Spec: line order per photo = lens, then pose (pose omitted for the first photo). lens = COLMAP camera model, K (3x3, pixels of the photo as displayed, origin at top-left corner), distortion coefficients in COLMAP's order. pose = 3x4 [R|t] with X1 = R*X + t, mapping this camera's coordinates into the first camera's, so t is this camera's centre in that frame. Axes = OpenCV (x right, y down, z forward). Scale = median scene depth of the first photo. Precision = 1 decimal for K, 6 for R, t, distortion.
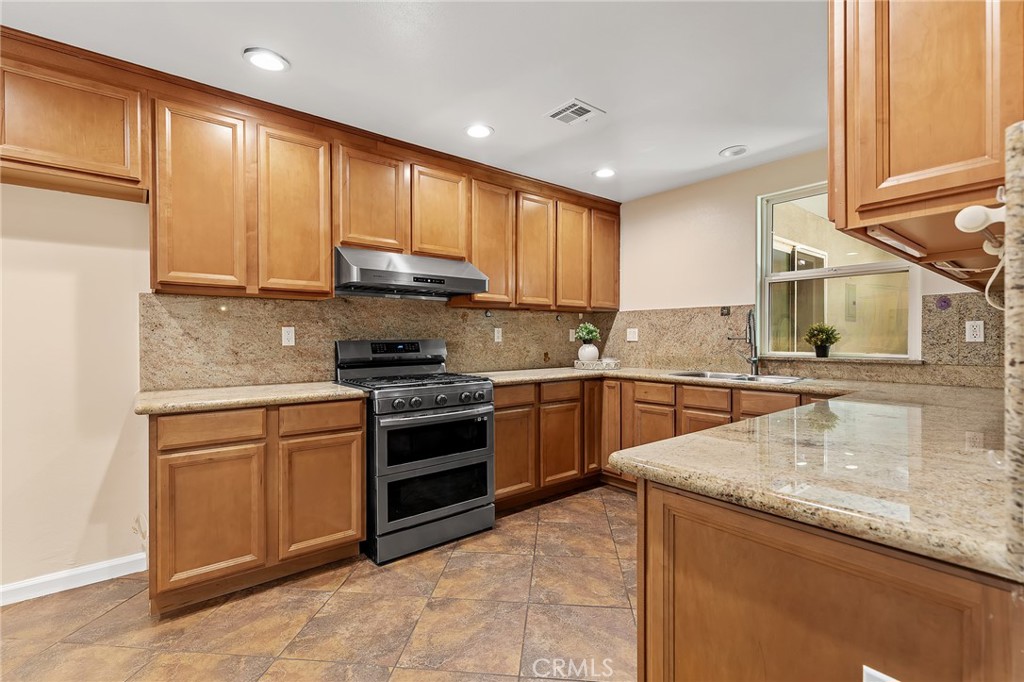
lens RADIAL K [[452.2, 0, 508.0], [0, 452.2, 342.5], [0, 0, 1]] dist [-0.015819, 0.002187]
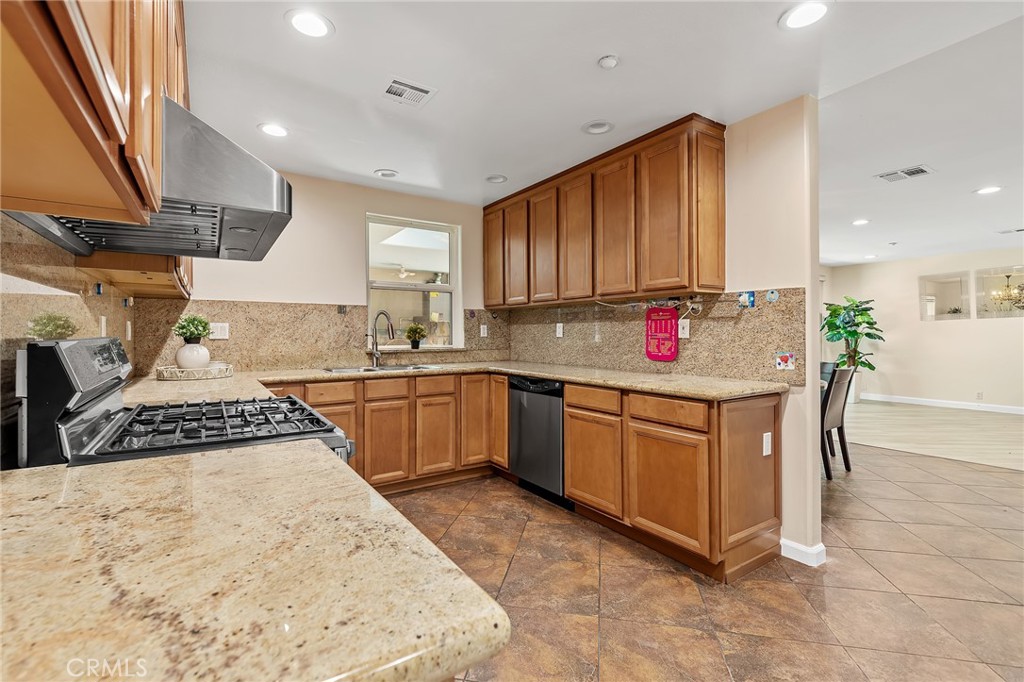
lens RADIAL K [[452.2, 0, 507.3], [0, 452.2, 334.9], [0, 0, 1]] dist [-0.015819, 0.002187]
pose [[0.094128, -0.002274, 0.995558, -0.627675], [0.009861, 0.999950, 0.001352, -0.008317], [-0.995511, 0.009690, 0.094145, 0.589340]]
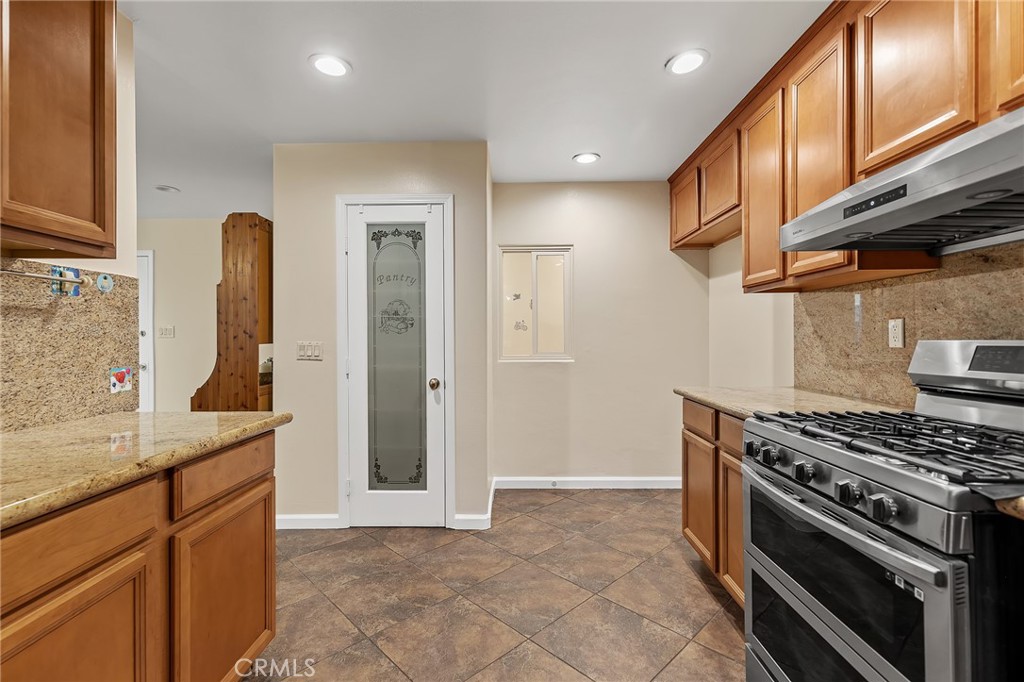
lens RADIAL K [[452.2, 0, 515.2], [0, 452.2, 340.7], [0, 0, 1]] dist [-0.015819, 0.002187]
pose [[-0.630333, 0.009326, -0.776269, 0.332477], [0.001072, 0.999937, 0.011143, -0.009949], [0.776324, 0.006191, -0.630303, 0.899744]]
